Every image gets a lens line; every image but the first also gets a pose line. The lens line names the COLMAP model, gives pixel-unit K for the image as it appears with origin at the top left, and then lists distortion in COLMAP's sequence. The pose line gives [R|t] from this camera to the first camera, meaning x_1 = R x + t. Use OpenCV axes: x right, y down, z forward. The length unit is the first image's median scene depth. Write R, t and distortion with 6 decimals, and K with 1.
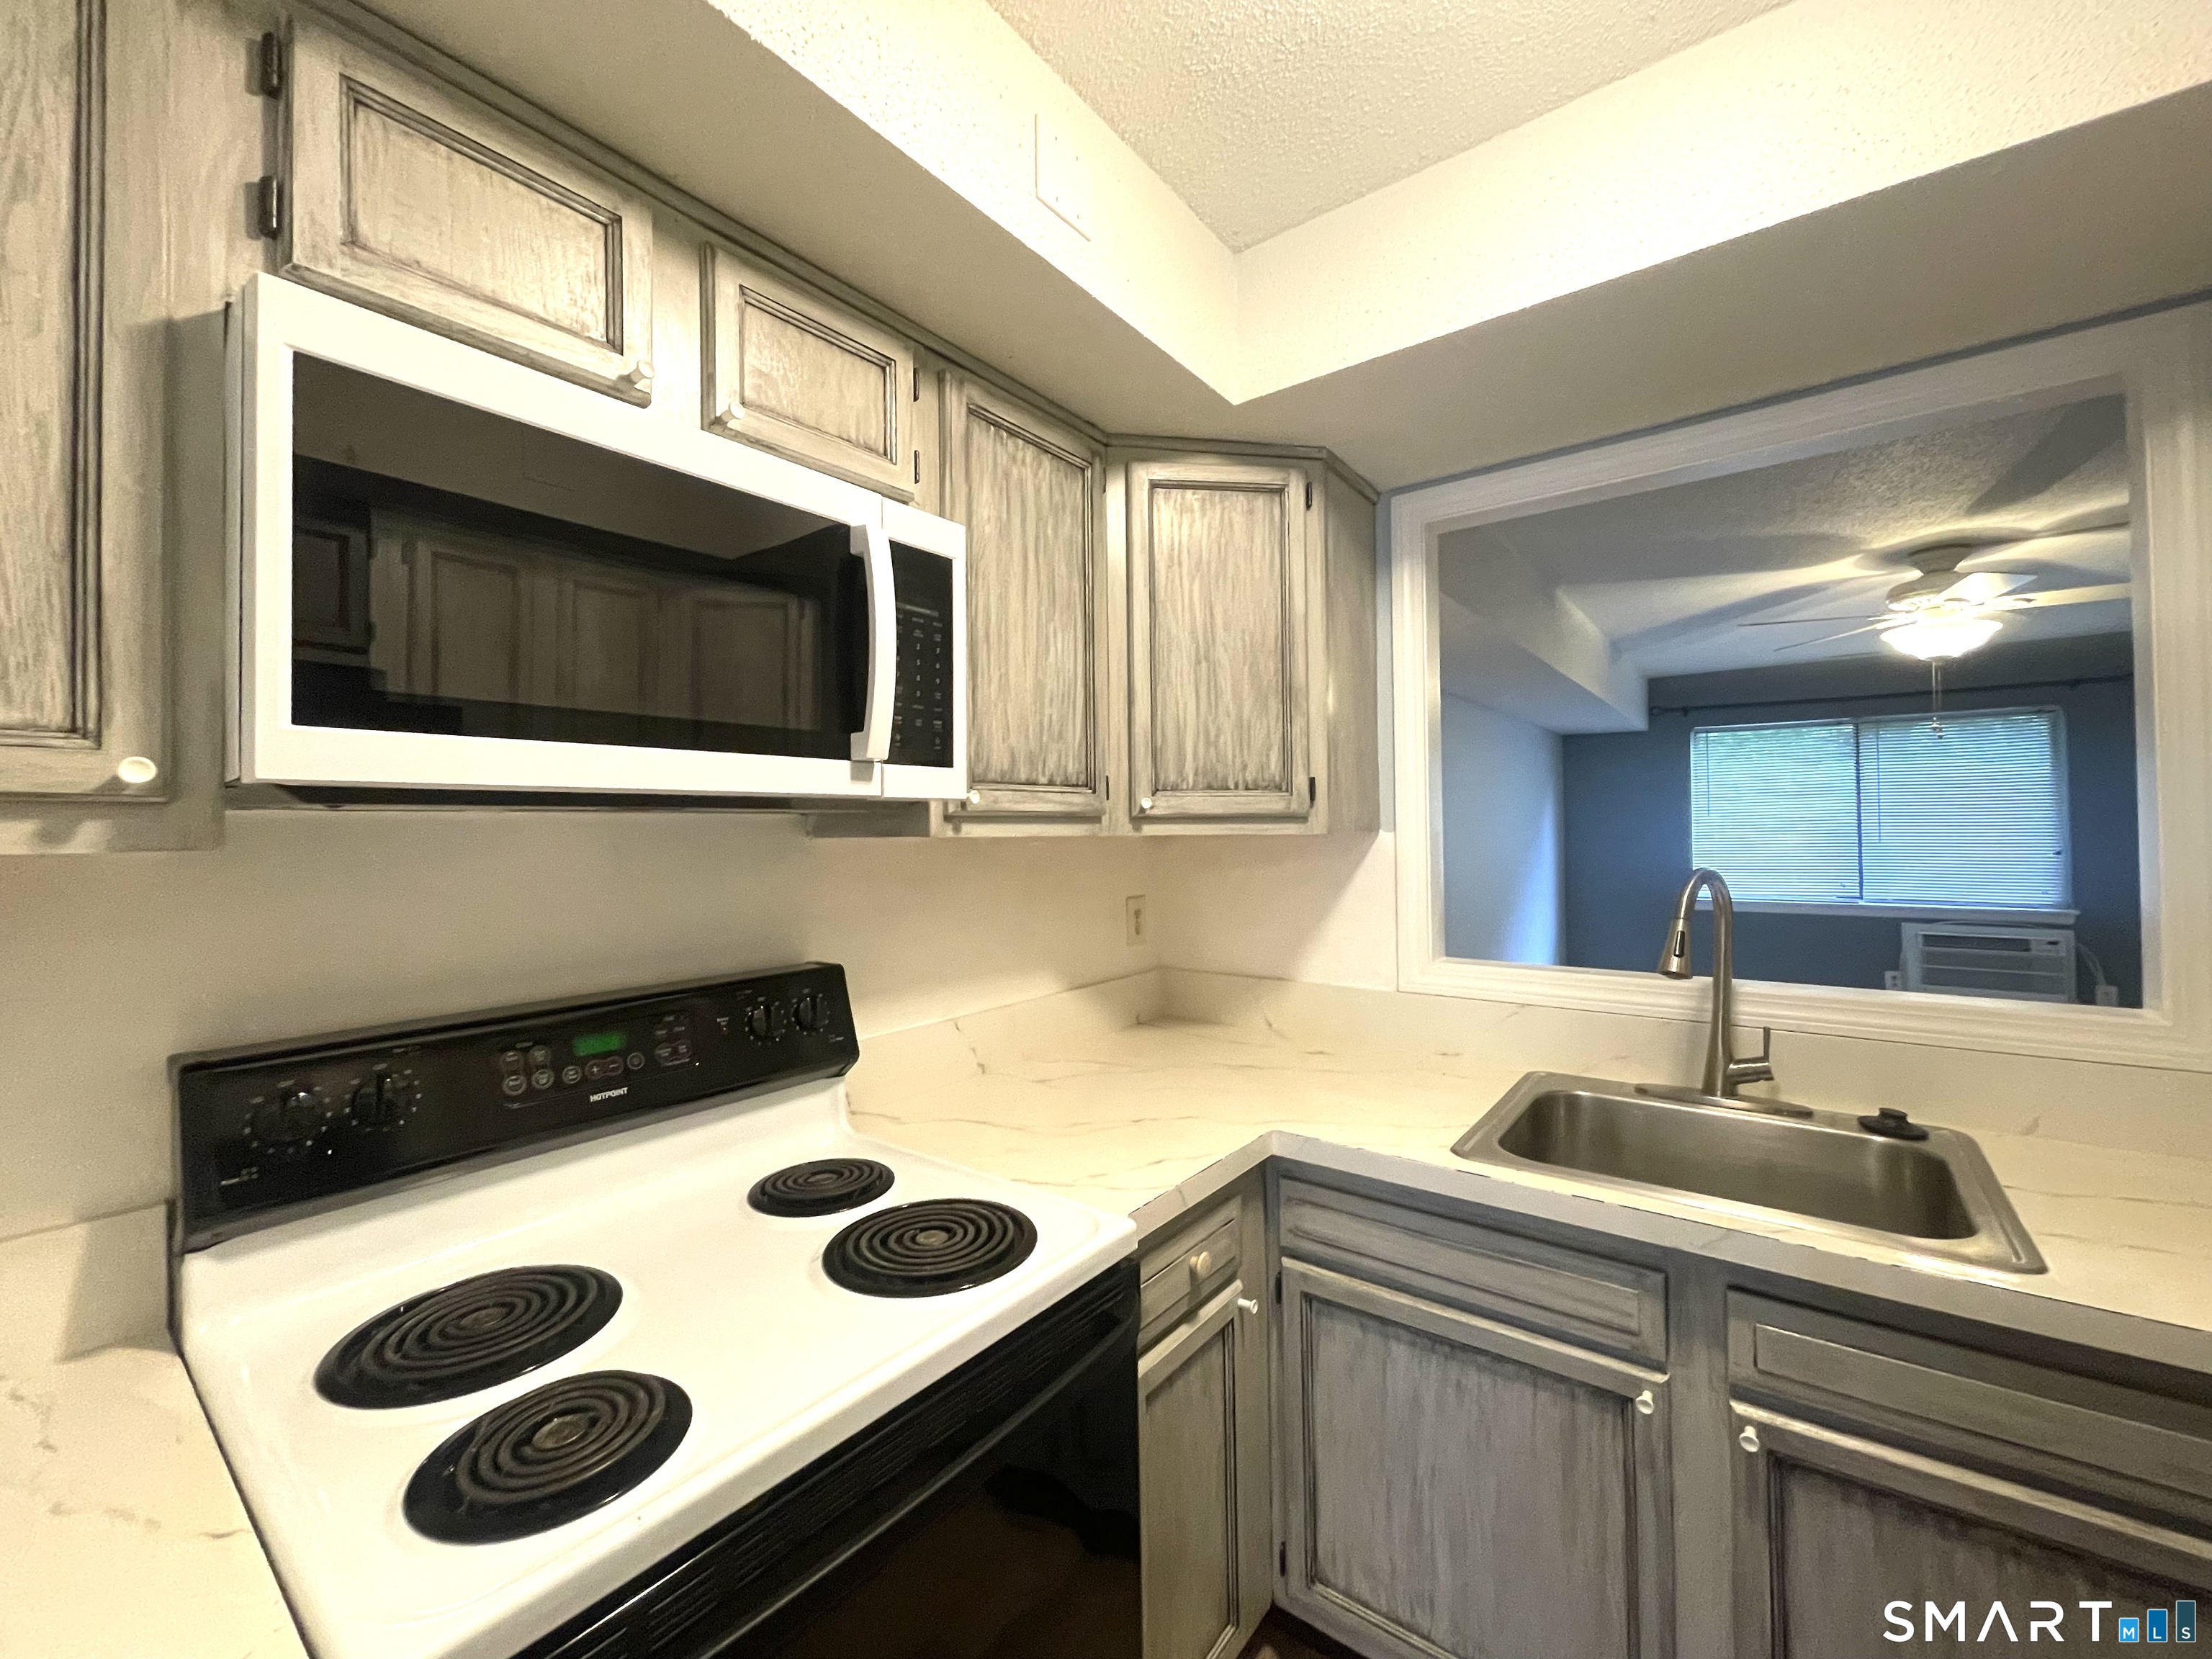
lens RADIAL K [[891.4, 0, 1107.2], [0, 891.4, 815.0], [0, 0, 1]] dist [-0.003753, 0.000494]
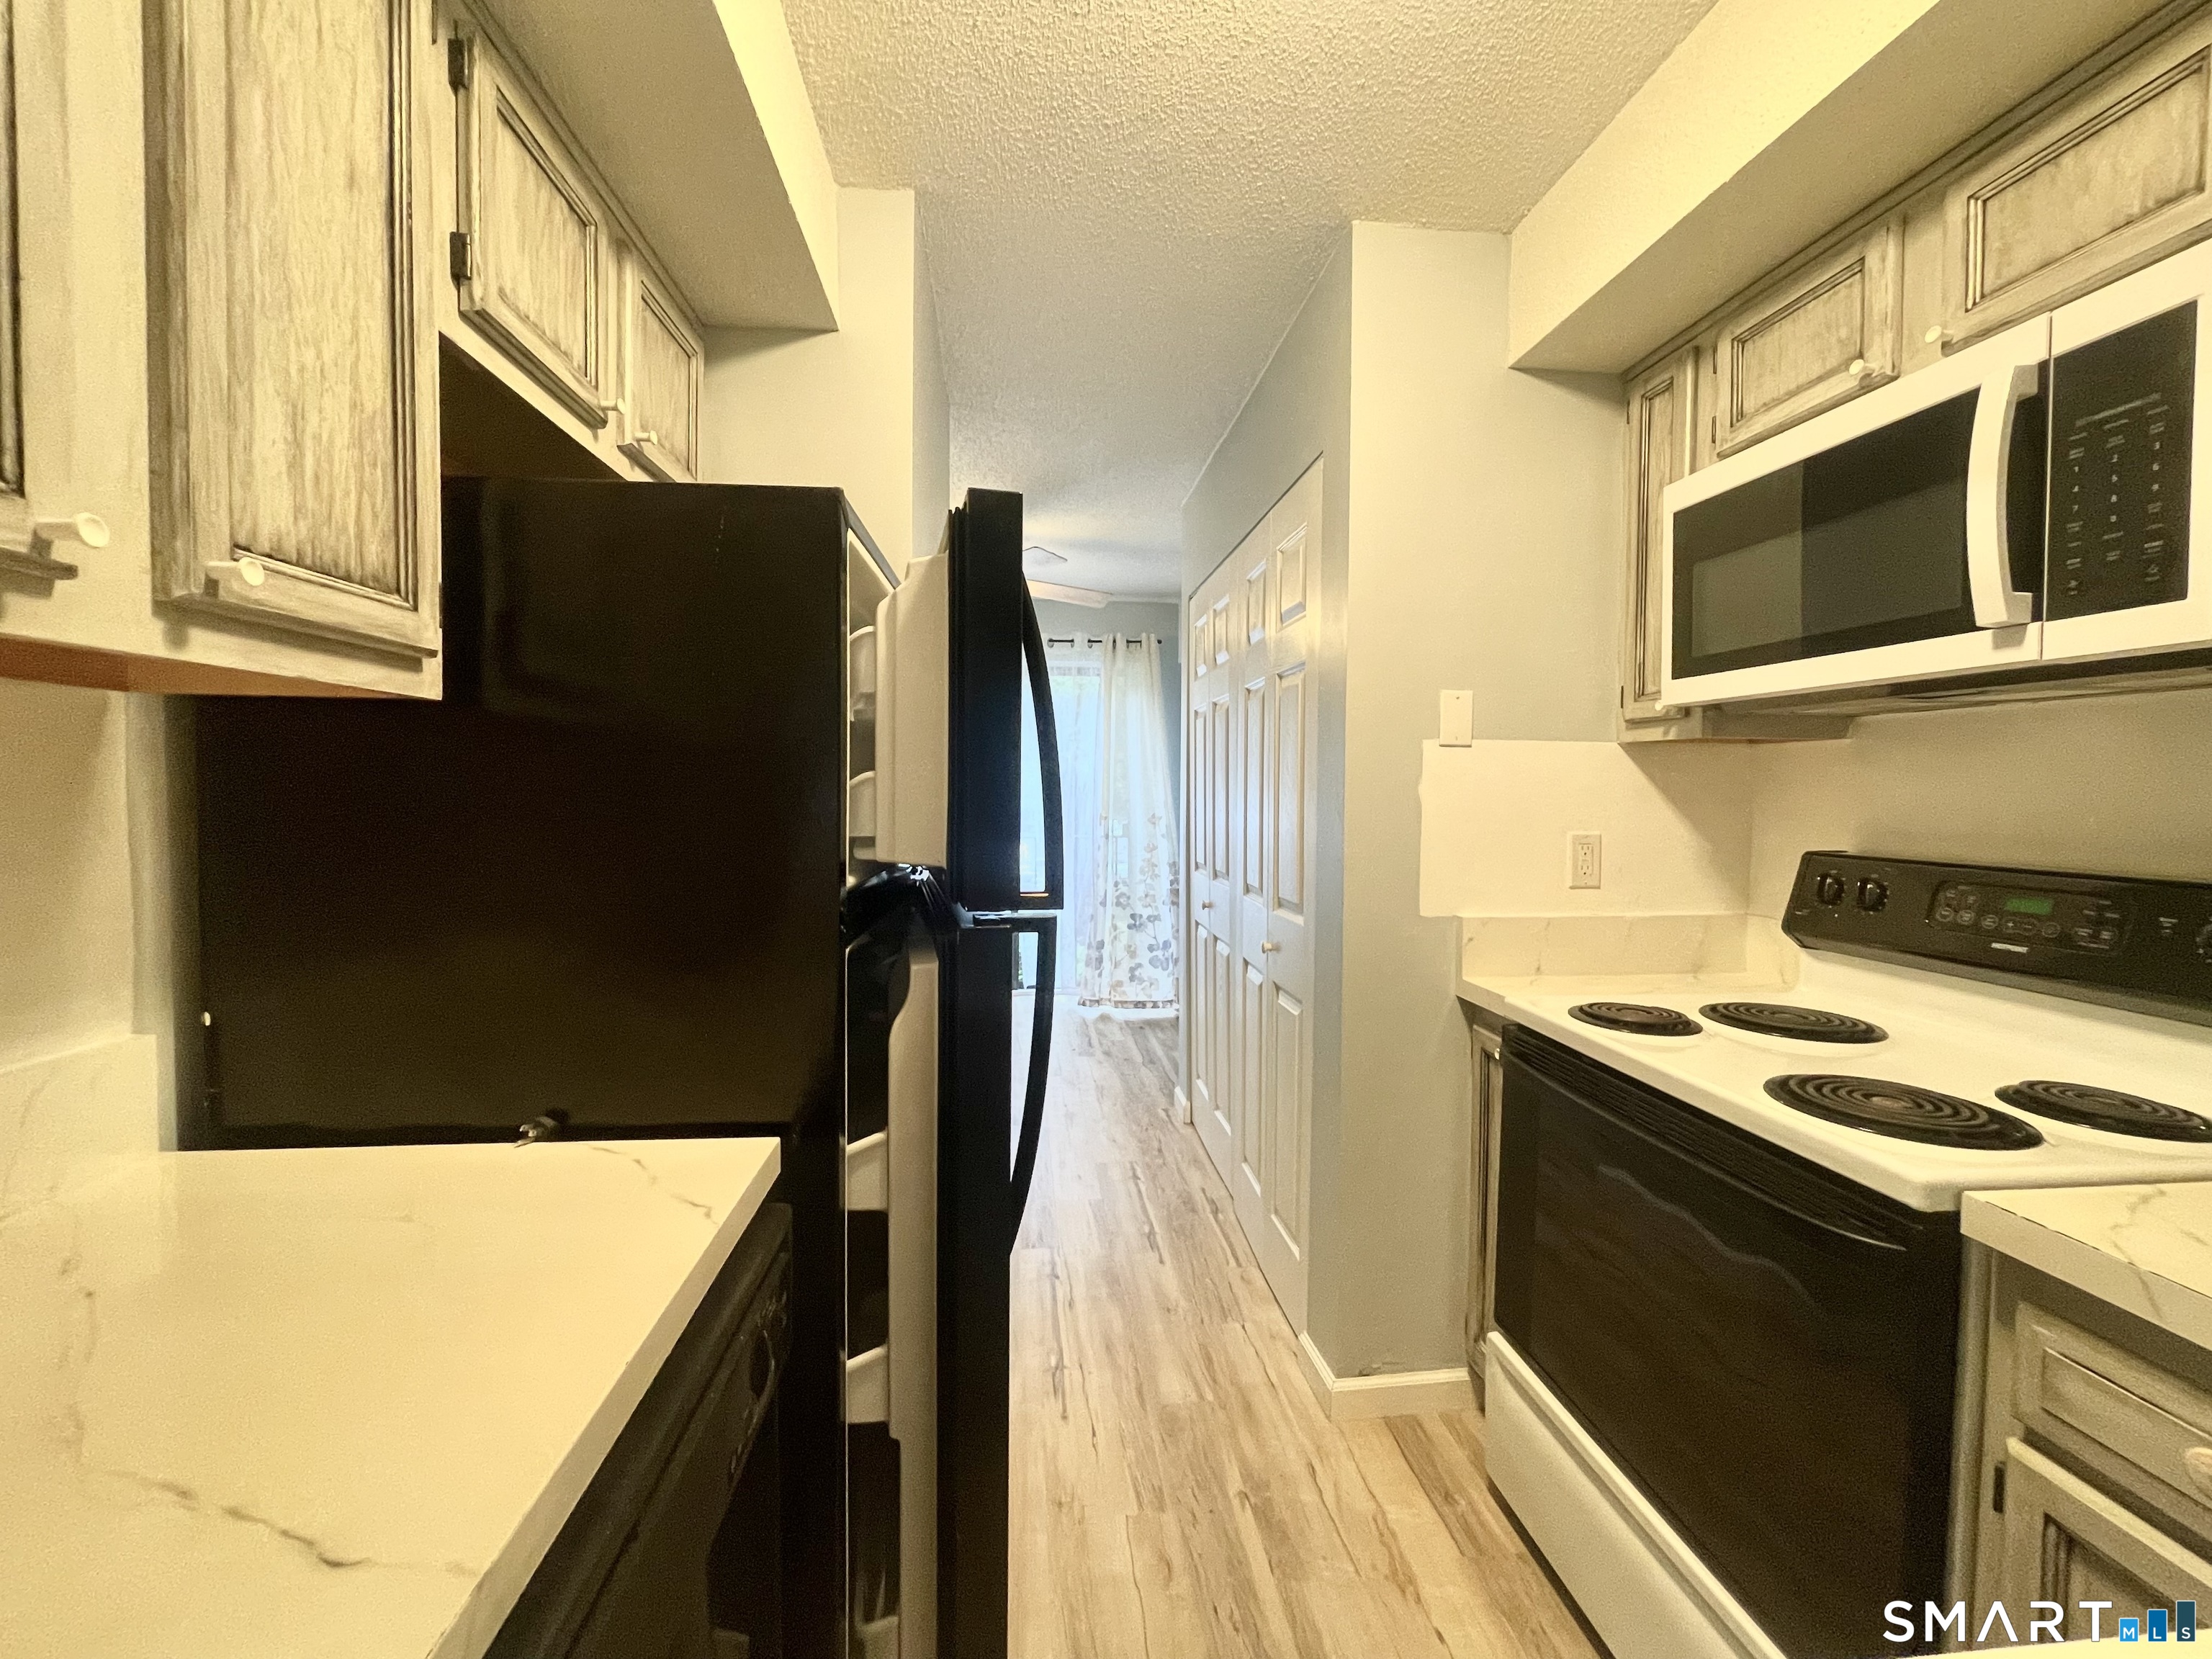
lens RADIAL K [[891.4, 0, 1102.1], [0, 891.4, 814.8], [0, 0, 1]] dist [-0.003753, 0.000494]
pose [[-0.730353, 0.028628, -0.682470, 0.877413], [0.012467, 0.999514, 0.028586, 0.081643], [0.682956, 0.012369, -0.730354, 0.862126]]
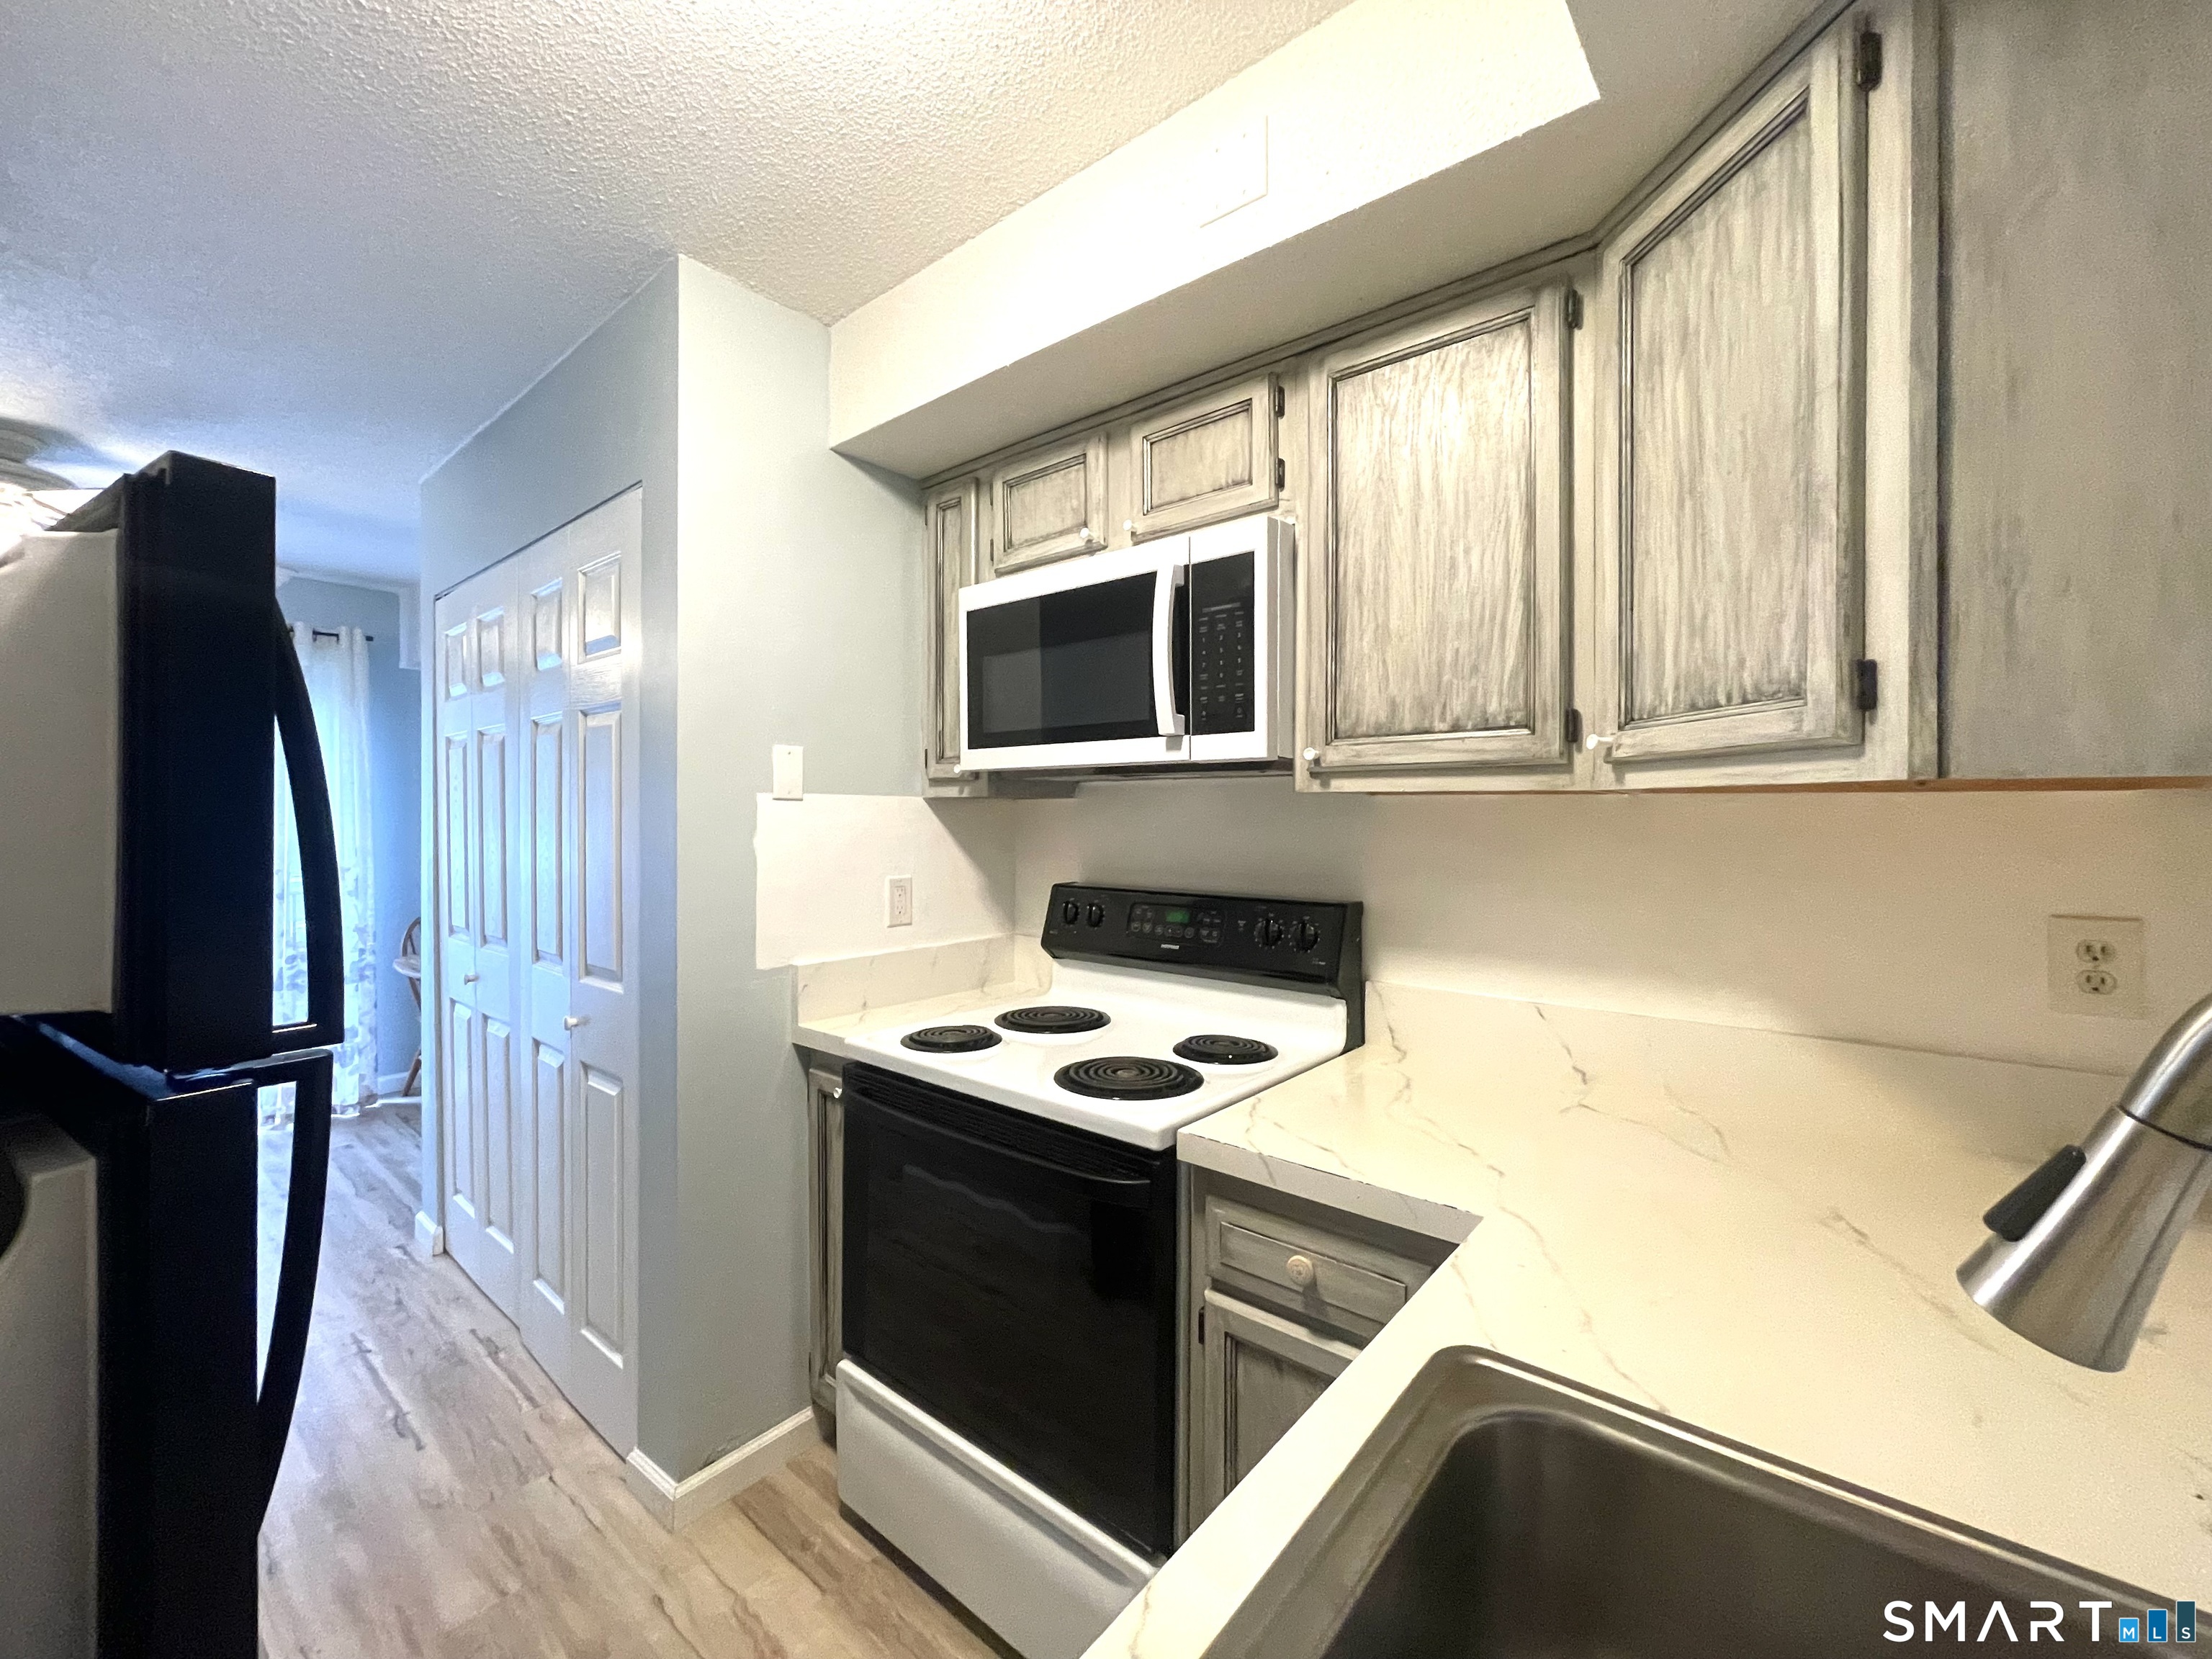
lens RADIAL K [[891.4, 0, 1101.8], [0, 891.4, 813.8], [0, 0, 1]] dist [-0.003753, 0.000494]
pose [[-0.044598, 0.010743, -0.998947, 0.927792], [0.013873, 0.999852, 0.010133, 0.037924], [0.998909, -0.013407, -0.044741, 0.790902]]
